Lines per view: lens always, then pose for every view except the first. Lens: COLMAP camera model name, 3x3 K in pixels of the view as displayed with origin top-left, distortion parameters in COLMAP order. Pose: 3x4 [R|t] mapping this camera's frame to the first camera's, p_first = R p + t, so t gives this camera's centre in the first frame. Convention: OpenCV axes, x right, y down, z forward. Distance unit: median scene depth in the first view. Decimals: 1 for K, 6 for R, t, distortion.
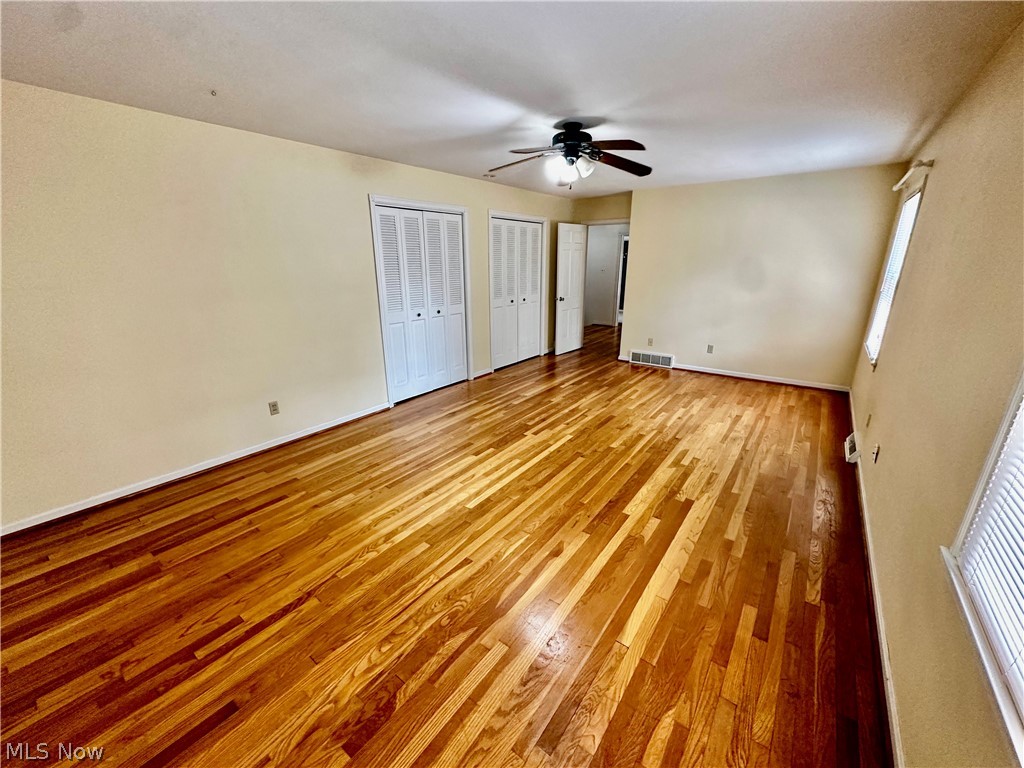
lens RADIAL K [[407.7, 0, 514.6], [0, 407.7, 384.9], [0, 0, 1]] dist [-0.005812, 0.001250]
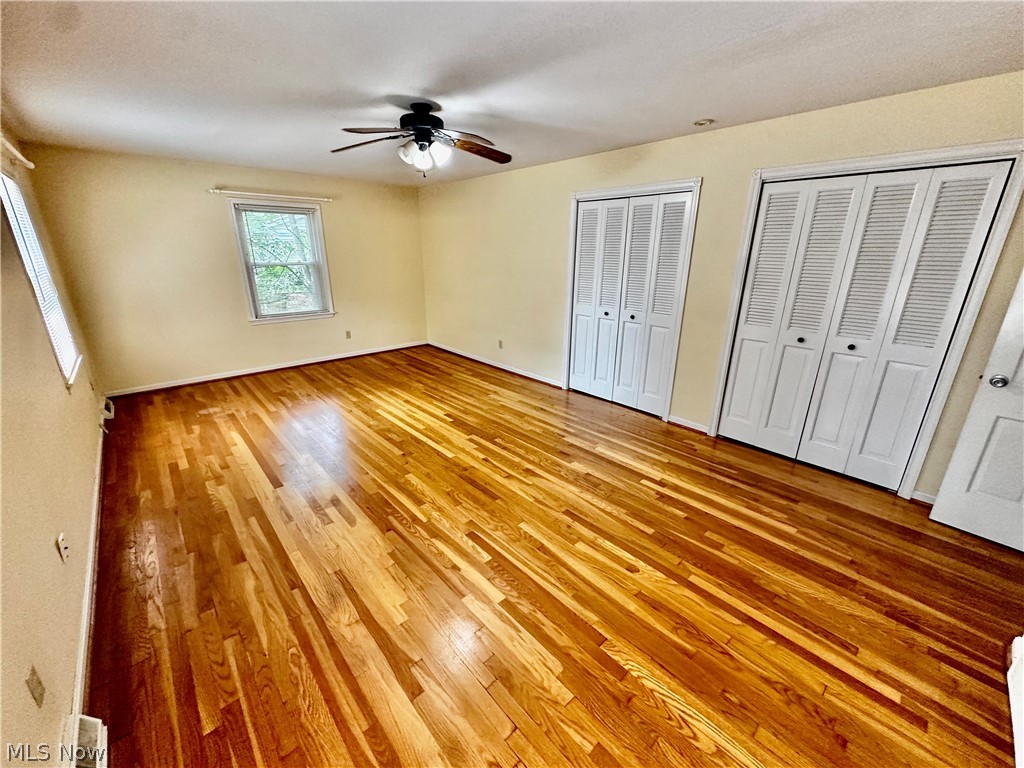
lens RADIAL K [[407.7, 0, 511.2], [0, 407.7, 390.0], [0, 0, 1]] dist [-0.005812, 0.001250]
pose [[-0.192501, 0.324247, -0.926179, 0.942667], [-0.297654, 0.880070, 0.369970, -0.388993], [0.935064, 0.346900, -0.072901, 1.214995]]
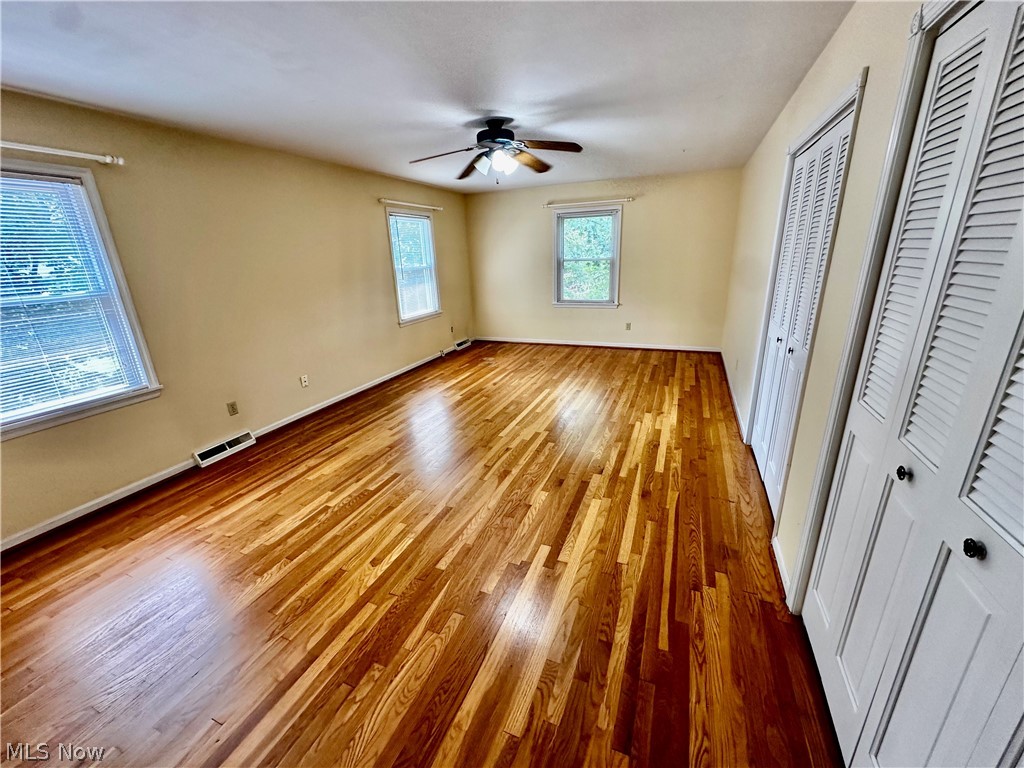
lens RADIAL K [[407.7, 0, 511.7], [0, 407.7, 385.7], [0, 0, 1]] dist [-0.005812, 0.001250]
pose [[-0.969032, 0.112058, -0.220045, 0.334188], [-0.036225, 0.816954, 0.575564, -0.565931], [0.244263, 0.565712, -0.787595, 1.821980]]
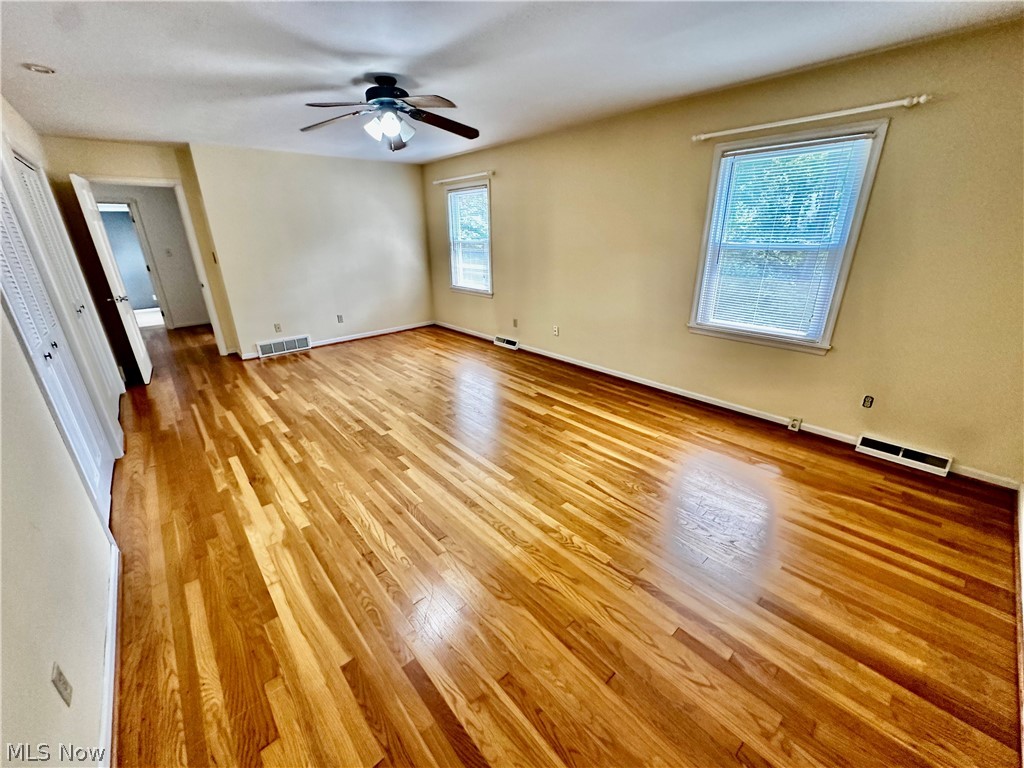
lens RADIAL K [[407.7, 0, 511.1], [0, 407.7, 381.4], [0, 0, 1]] dist [-0.005812, 0.001250]
pose [[0.205888, -0.342069, 0.916842, -0.731952], [0.306973, 0.912199, 0.271403, -0.145788], [-0.929181, 0.225568, 0.292817, 0.507233]]
